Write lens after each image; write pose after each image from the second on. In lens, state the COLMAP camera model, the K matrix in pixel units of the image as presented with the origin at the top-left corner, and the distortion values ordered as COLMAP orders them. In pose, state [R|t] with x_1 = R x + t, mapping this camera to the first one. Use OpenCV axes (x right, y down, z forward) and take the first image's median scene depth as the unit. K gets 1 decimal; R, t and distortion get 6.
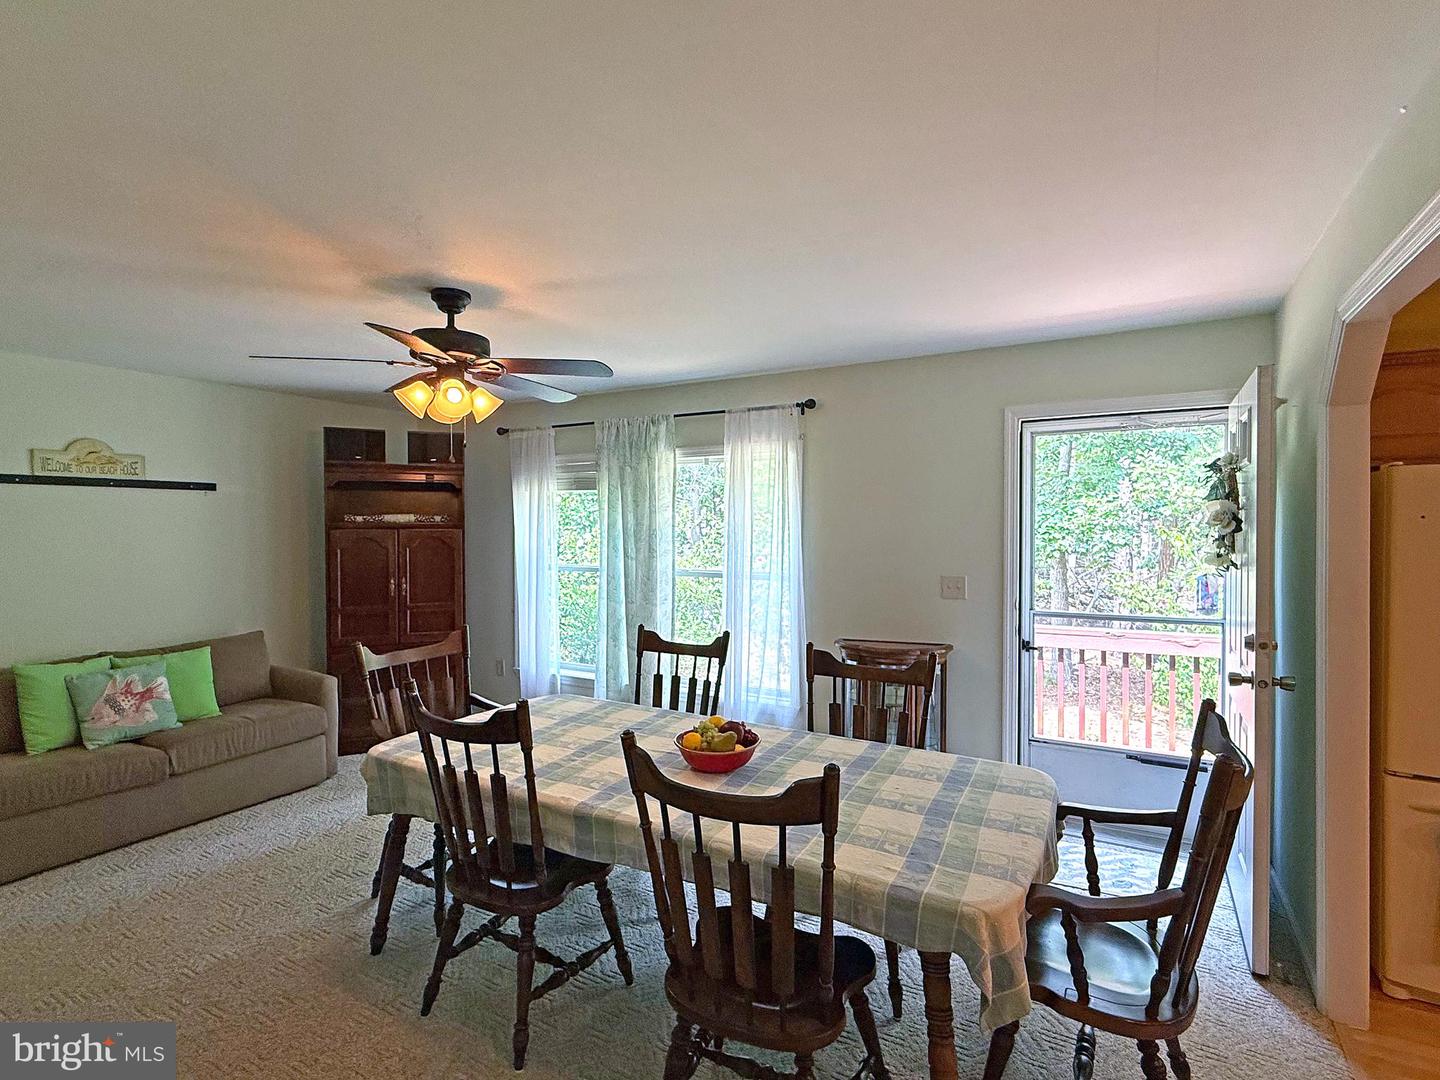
lens RADIAL K [[725.7, 0, 720.2], [0, 725.7, 539.5], [0, 0, 1]] dist [0.005649, 0.000479]
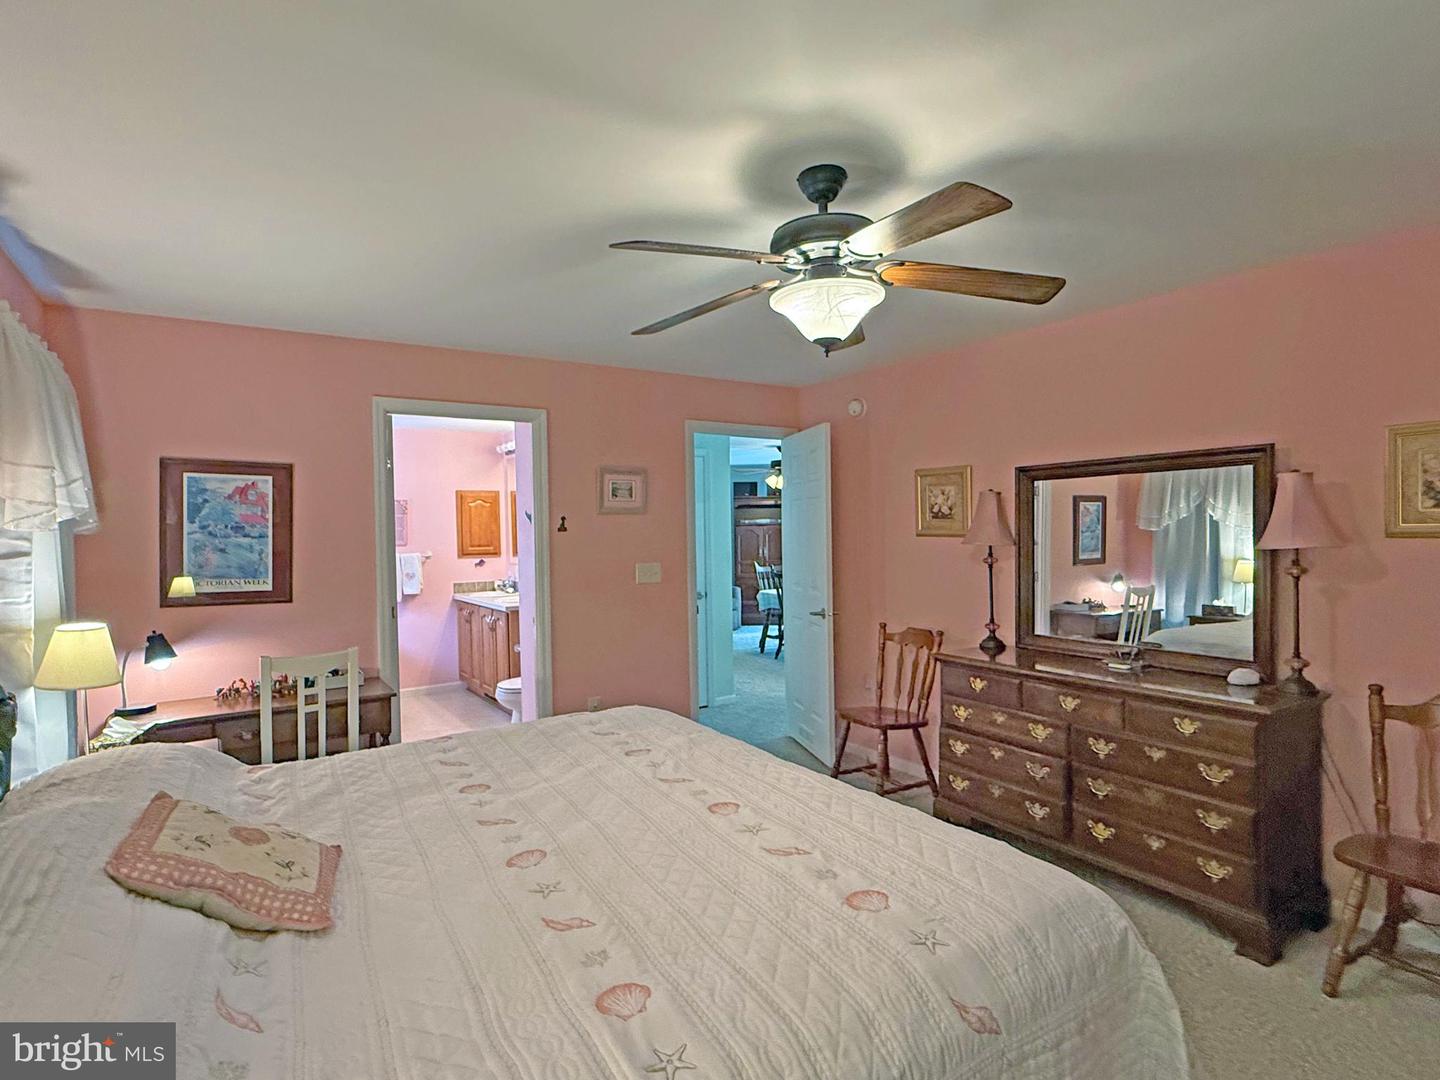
lens RADIAL K [[753.0, 0, 719.8], [0, 753.0, 537.0], [0, 0, 1]] dist [0.002646, 0.000234]
pose [[0.897777, -0.003797, -0.440435, 0.483792], [0.004156, 0.999991, -0.000150, 0.020726], [0.440432, -0.001695, 0.897785, -1.202813]]
